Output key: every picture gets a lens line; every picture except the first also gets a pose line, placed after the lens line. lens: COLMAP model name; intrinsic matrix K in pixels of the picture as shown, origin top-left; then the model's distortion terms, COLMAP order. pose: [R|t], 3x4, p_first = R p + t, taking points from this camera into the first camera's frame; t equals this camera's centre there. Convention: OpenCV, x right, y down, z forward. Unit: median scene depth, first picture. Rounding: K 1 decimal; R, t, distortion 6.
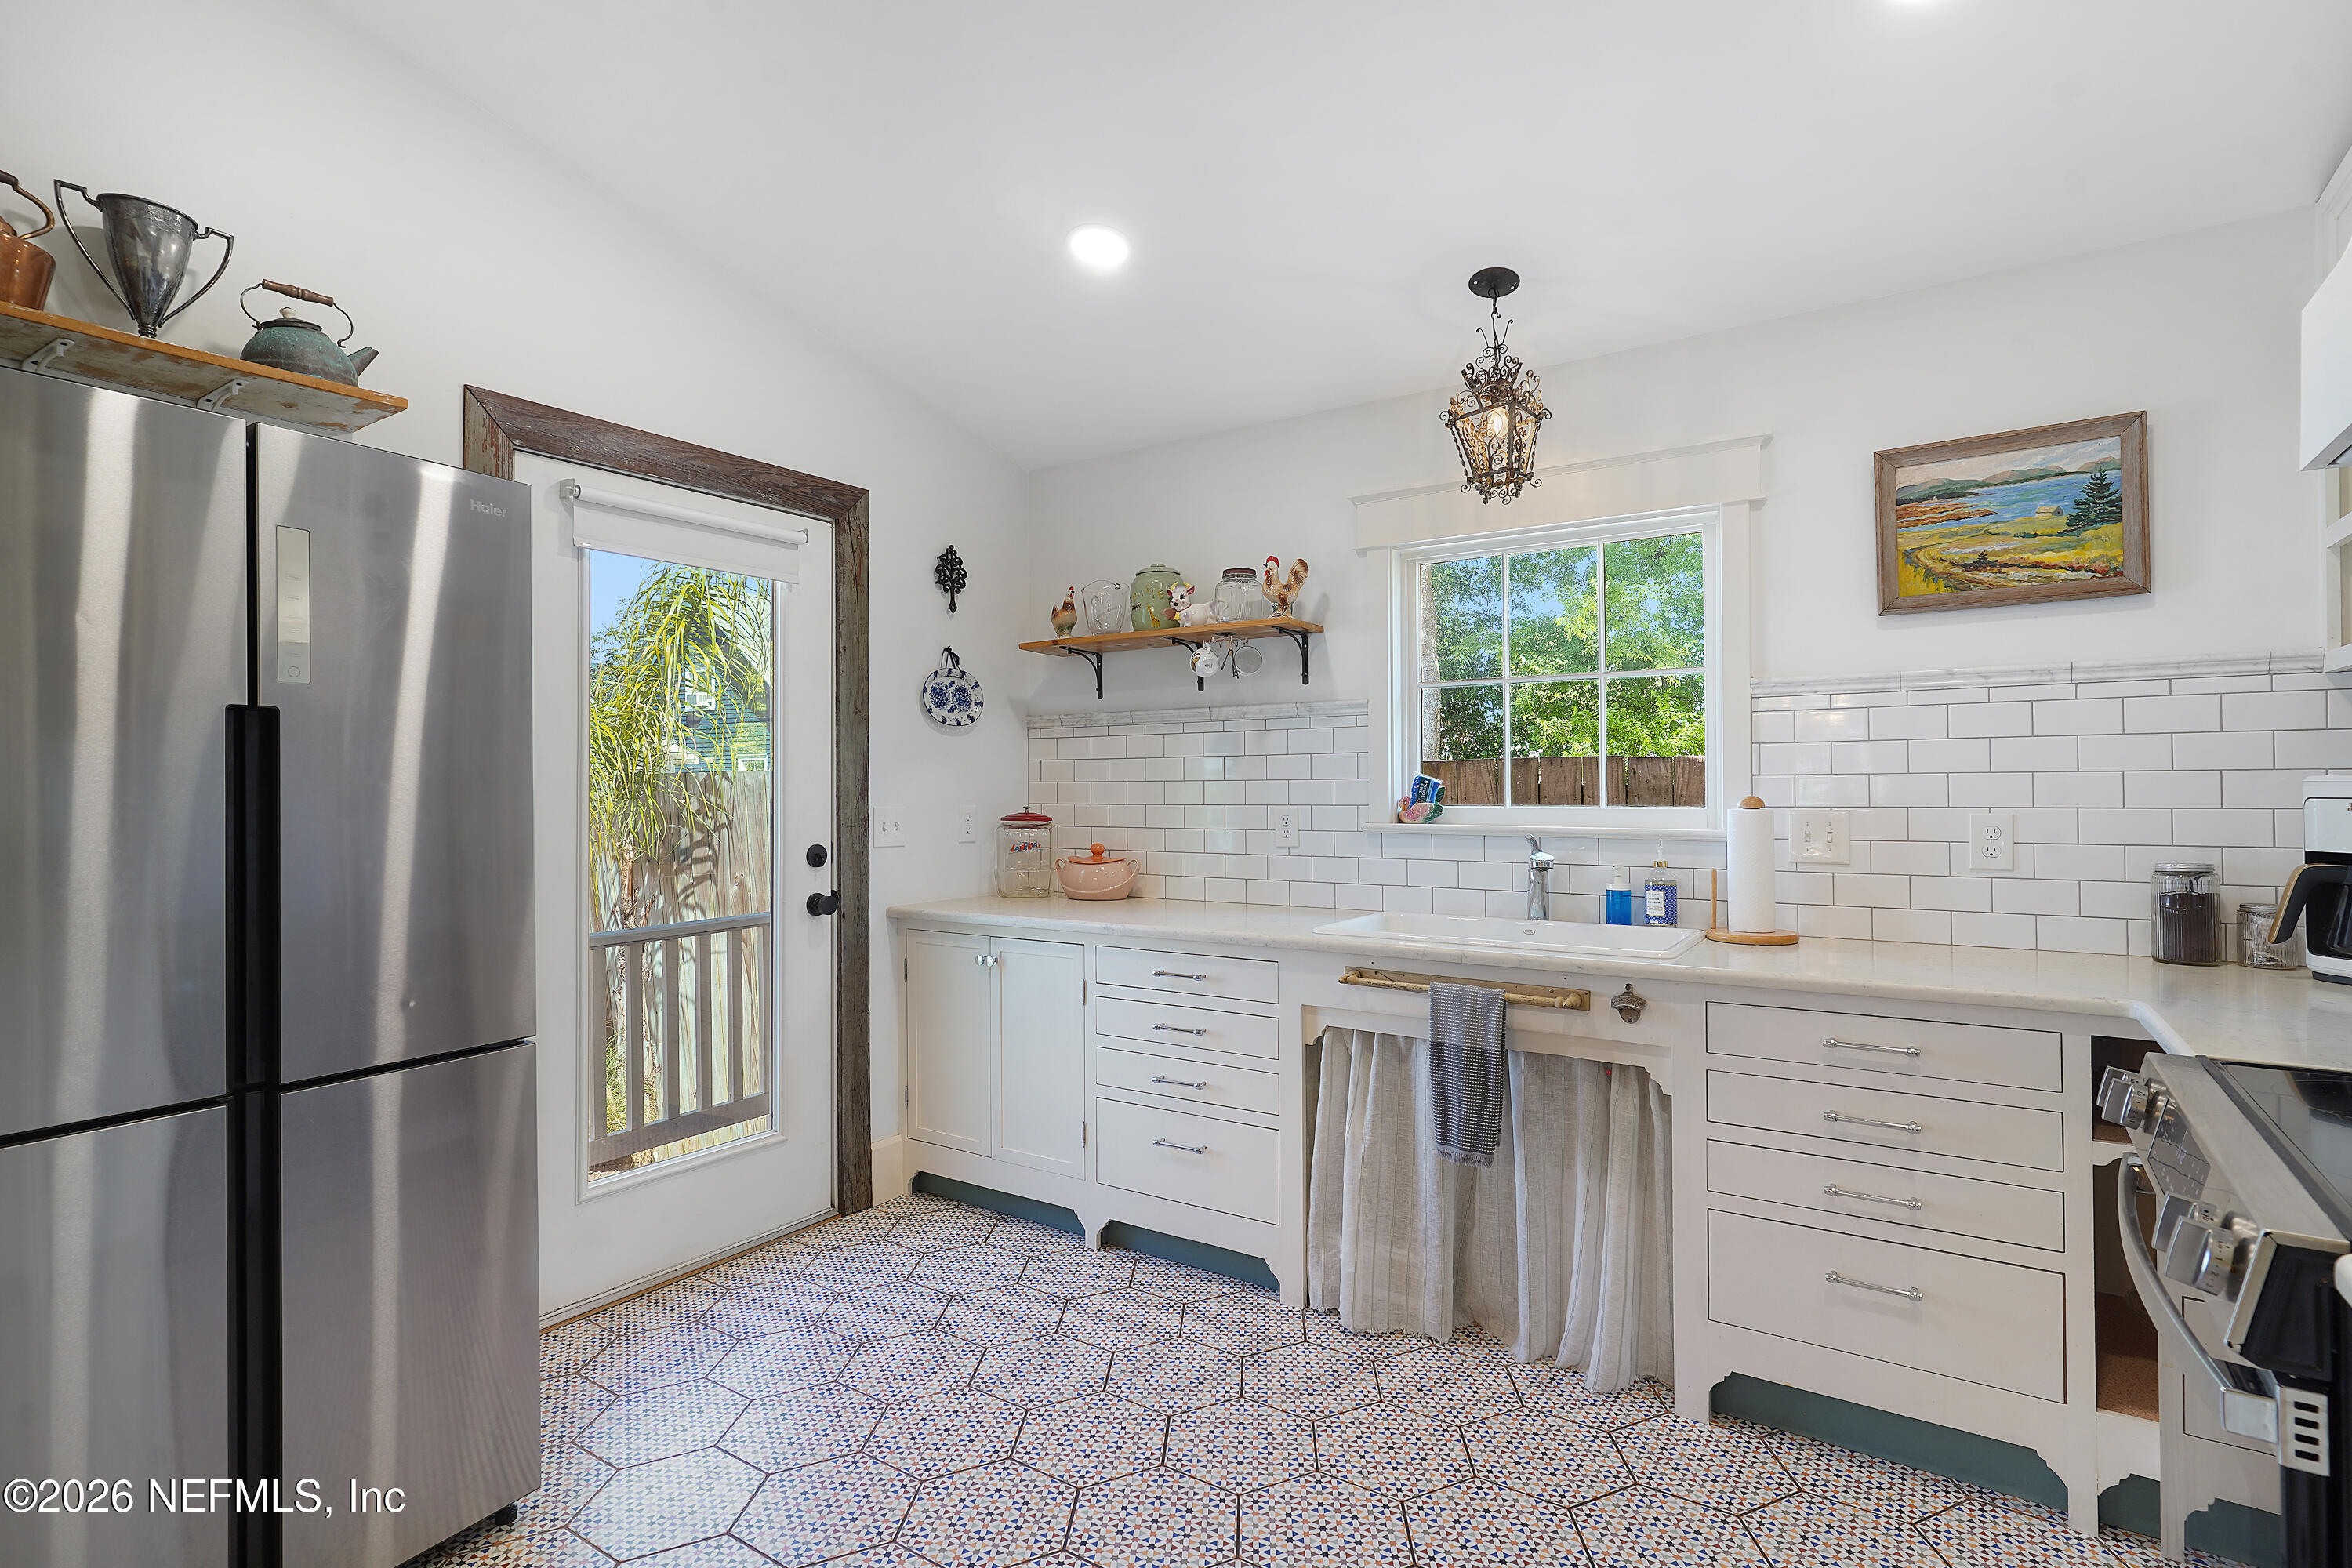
lens RADIAL K [[1150.9, 0, 1190.0], [0, 1150.9, 799.3], [0, 0, 1]] dist [0.001381, 0.002790]
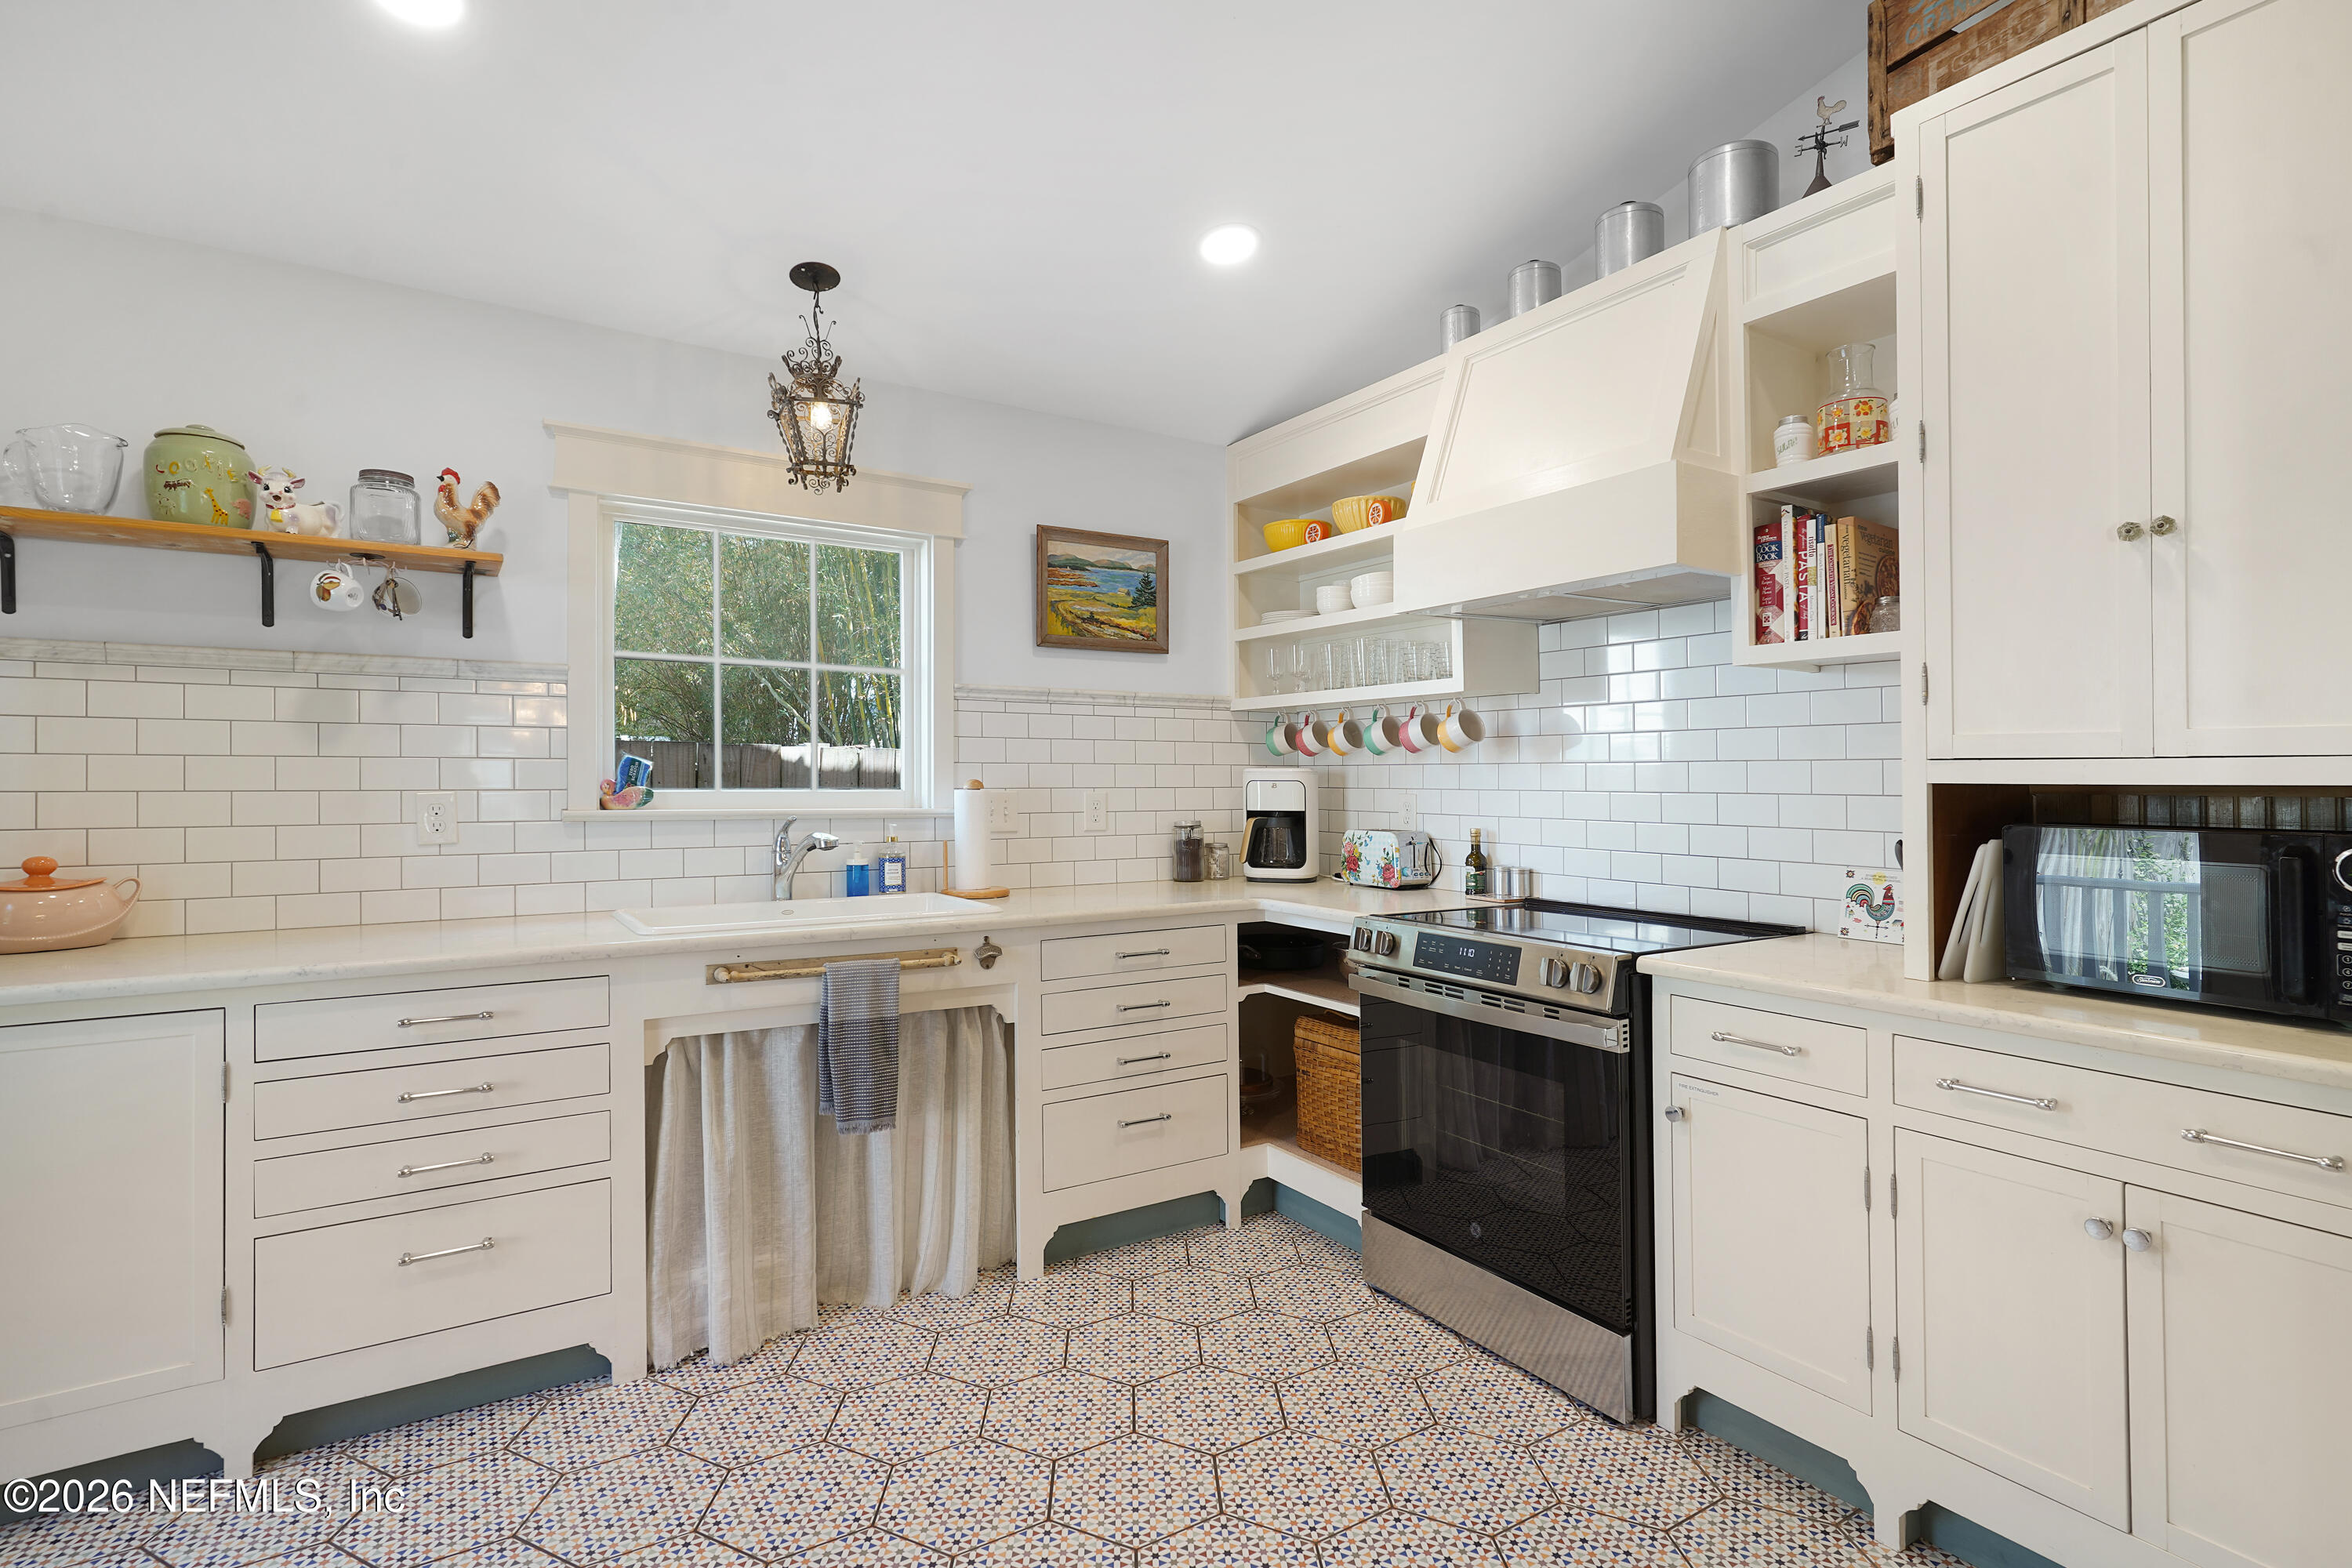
lens RADIAL K [[1150.9, 0, 1185.3], [0, 1150.9, 771.9], [0, 0, 1]] dist [0.001381, 0.002790]
pose [[0.396356, 0.010963, 0.918031, -0.516616], [0.004104, 0.999898, -0.013712, 0.006586], [-0.918088, 0.009202, 0.396271, 0.279998]]
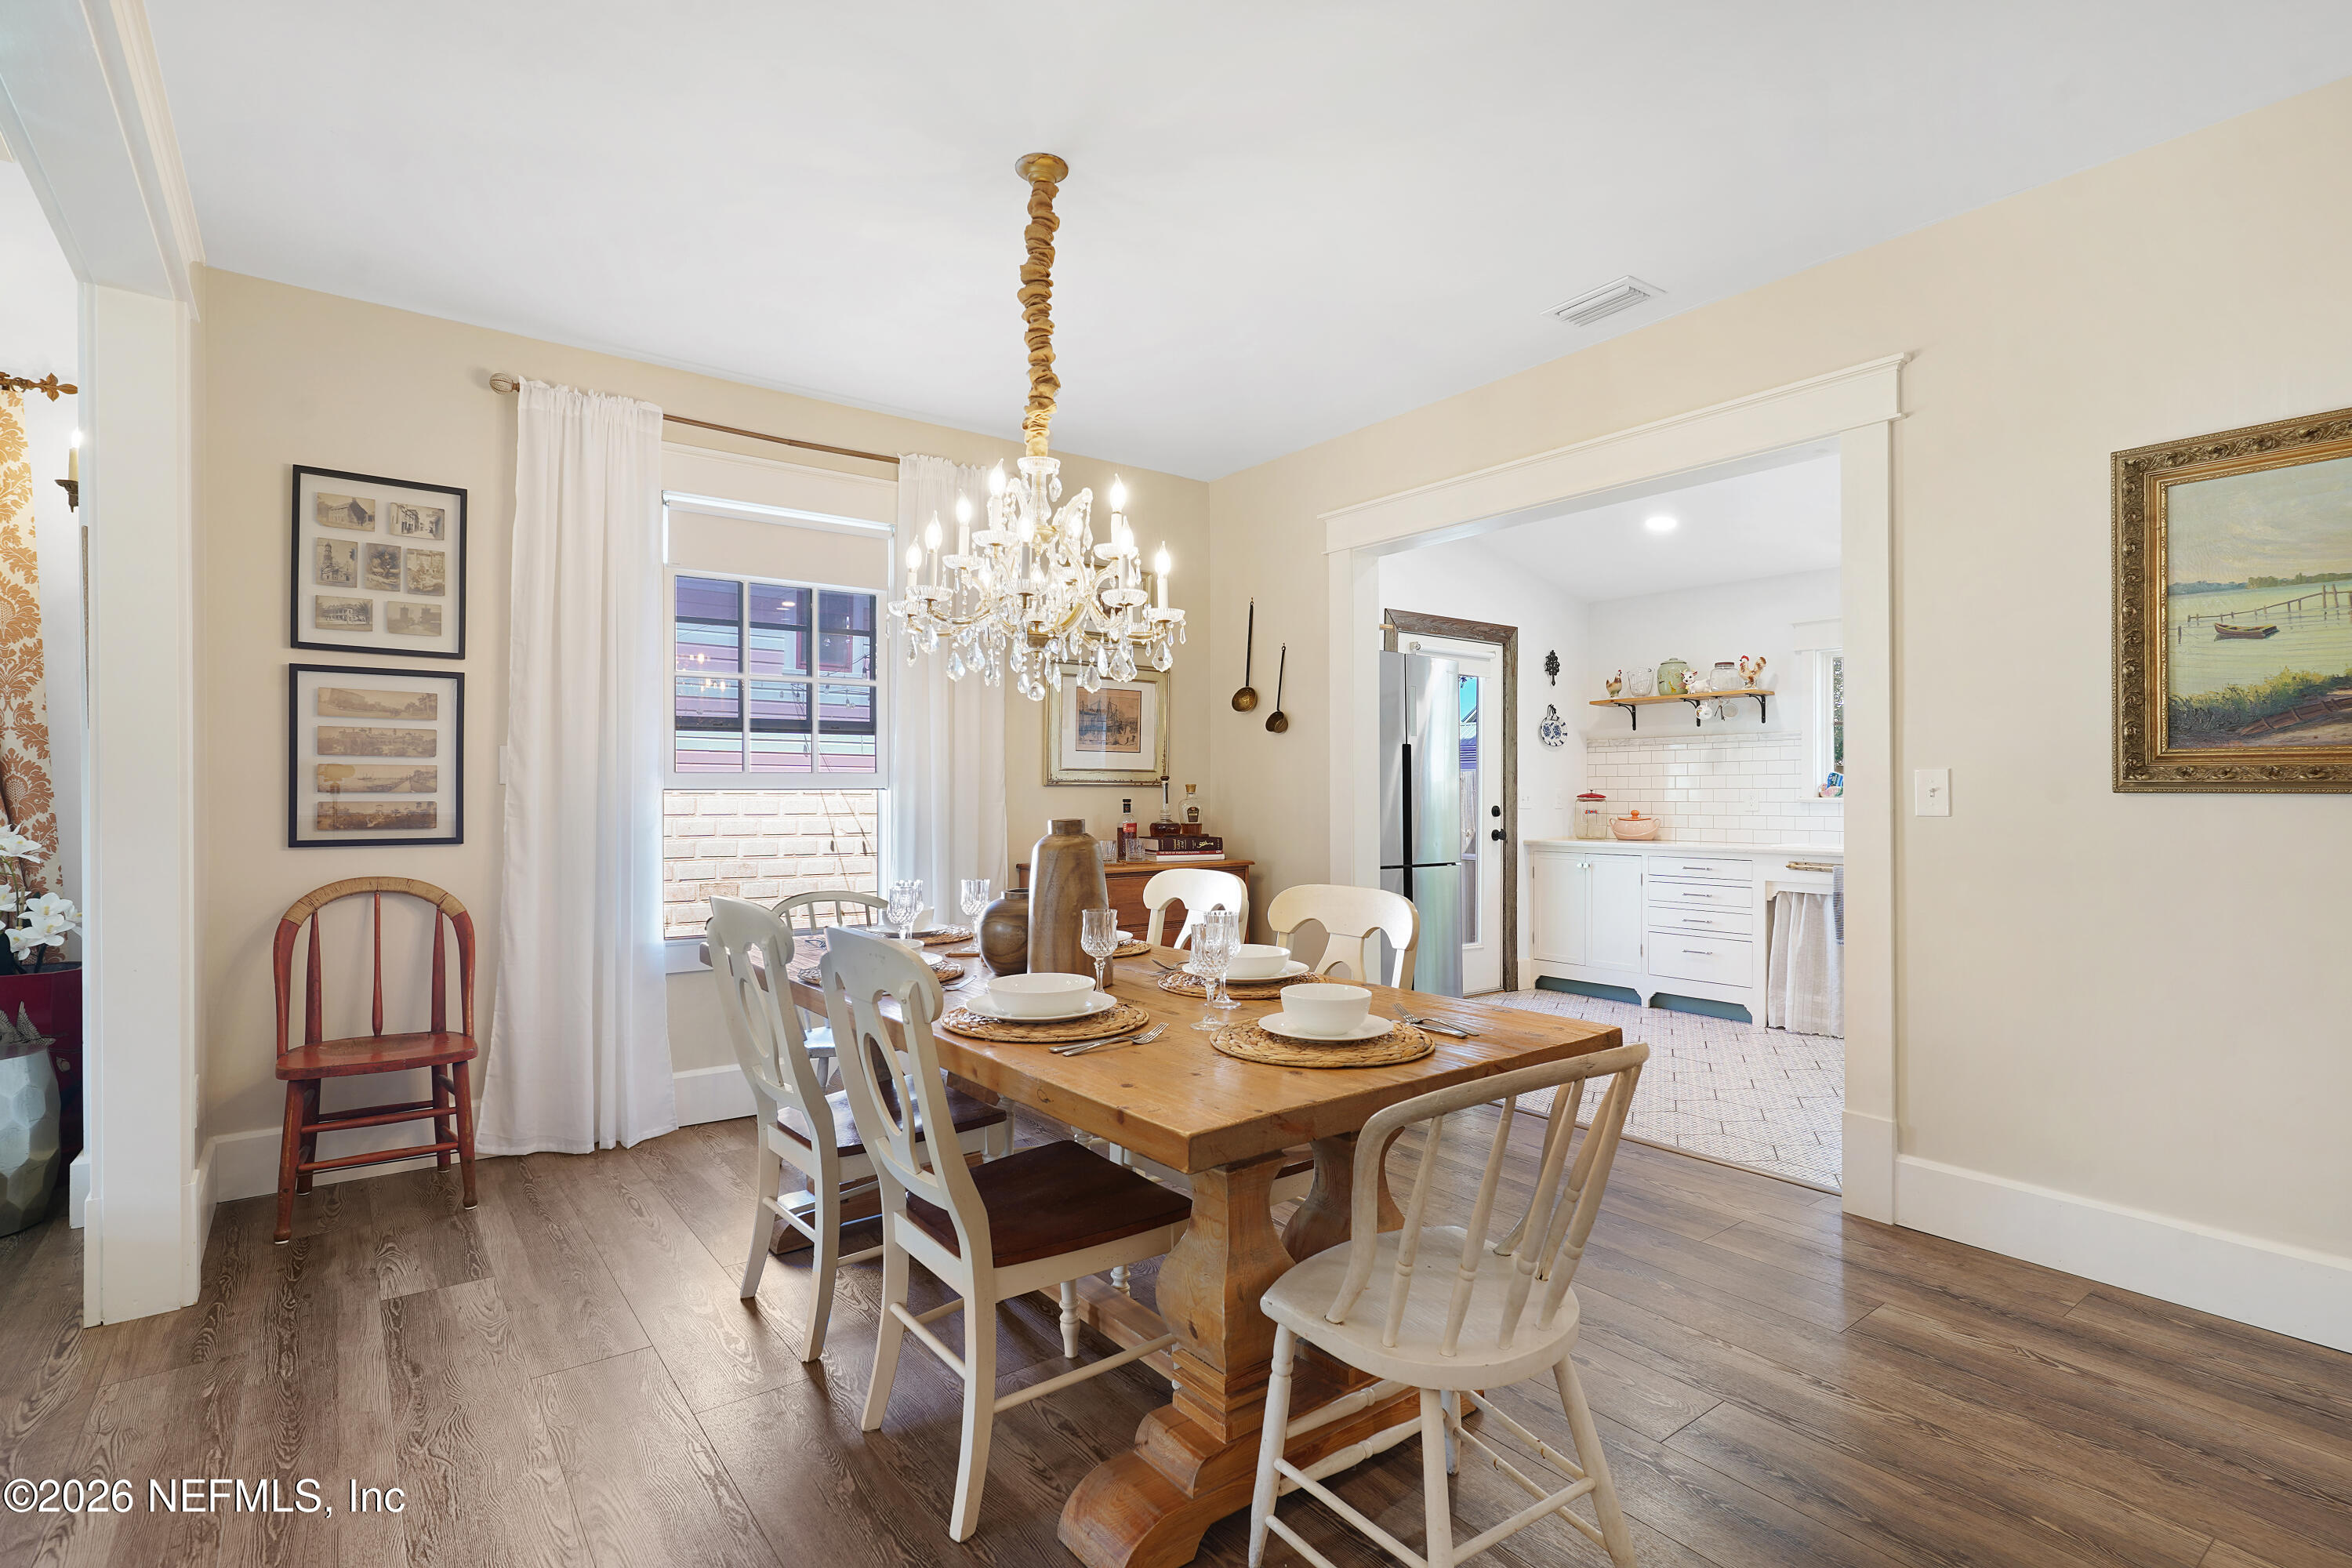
lens RADIAL K [[1150.9, 0, 1186.1], [0, 1150.9, 793.2], [0, 0, 1]] dist [0.001381, 0.002790]
pose [[0.945061, 0.007265, -0.326814, -0.204676], [-0.012936, 0.999801, -0.015181, 0.063800], [0.326639, 0.018575, 0.944967, -1.260439]]
